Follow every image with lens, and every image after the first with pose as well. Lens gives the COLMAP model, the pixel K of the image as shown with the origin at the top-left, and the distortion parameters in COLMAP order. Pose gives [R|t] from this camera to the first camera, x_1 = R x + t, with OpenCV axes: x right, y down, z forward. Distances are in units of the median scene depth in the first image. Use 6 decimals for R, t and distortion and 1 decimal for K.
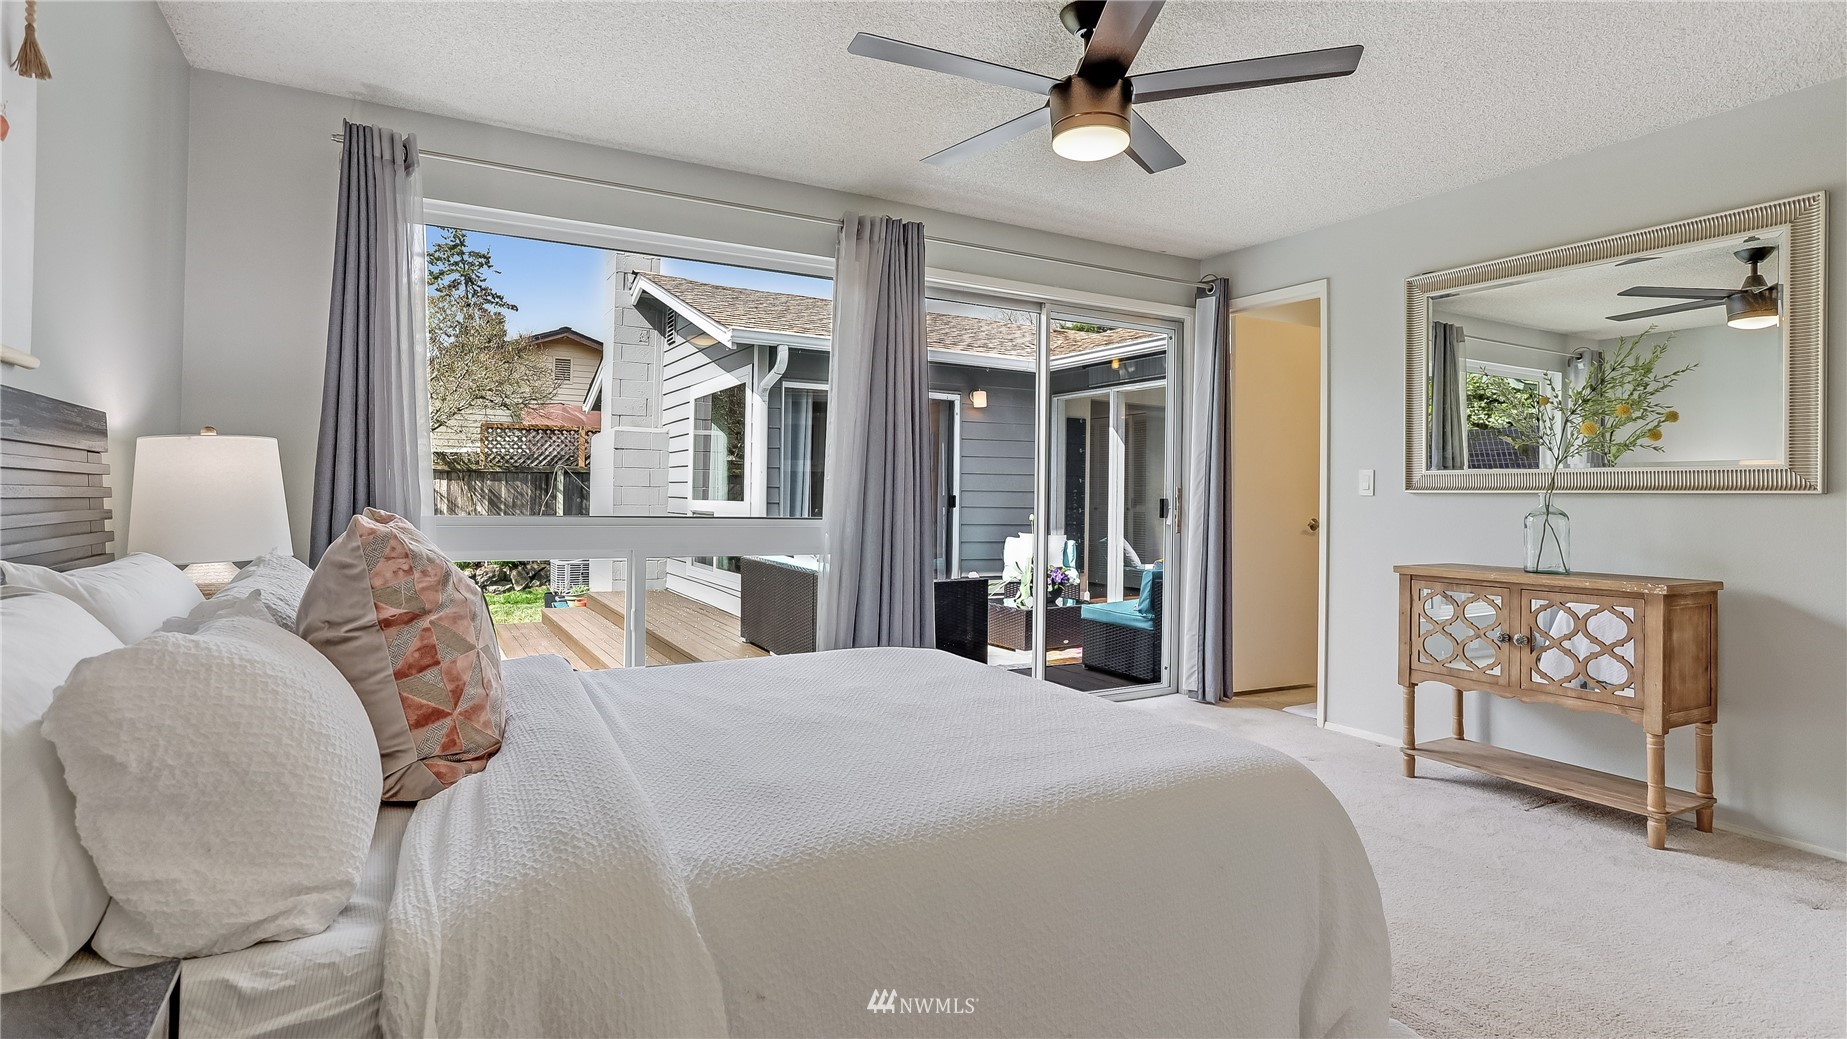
lens RADIAL K [[903.8, 0, 923.5], [0, 903.8, 519.5], [0, 0, 1]] dist [-0.000026, -0.000007]
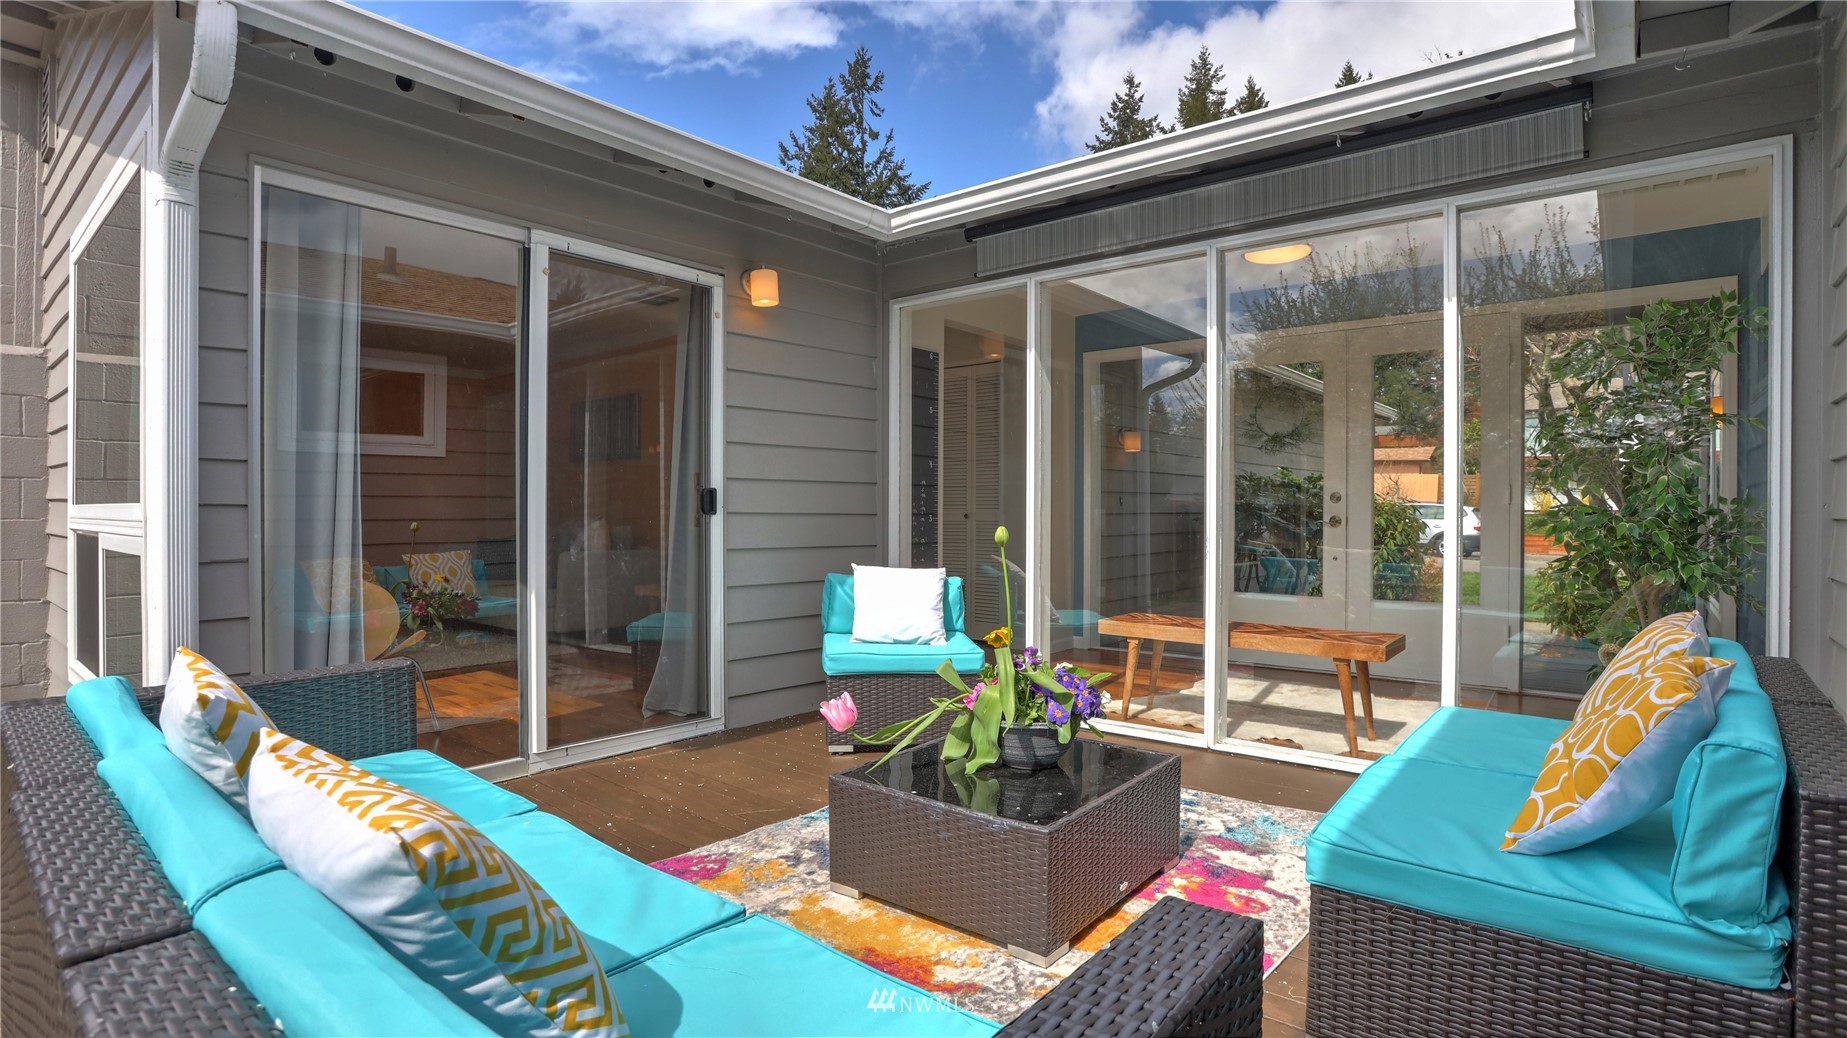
lens RADIAL K [[907.2, 0, 923.5], [0, 907.2, 519.0], [0, 0, 1]] dist [-0.082817, 0.035134]
pose [[0.939129, -0.014997, 0.343238, -0.024596], [0.019442, 0.999766, -0.009512, -0.004285], [-0.343015, 0.015607, 0.939200, 0.524171]]
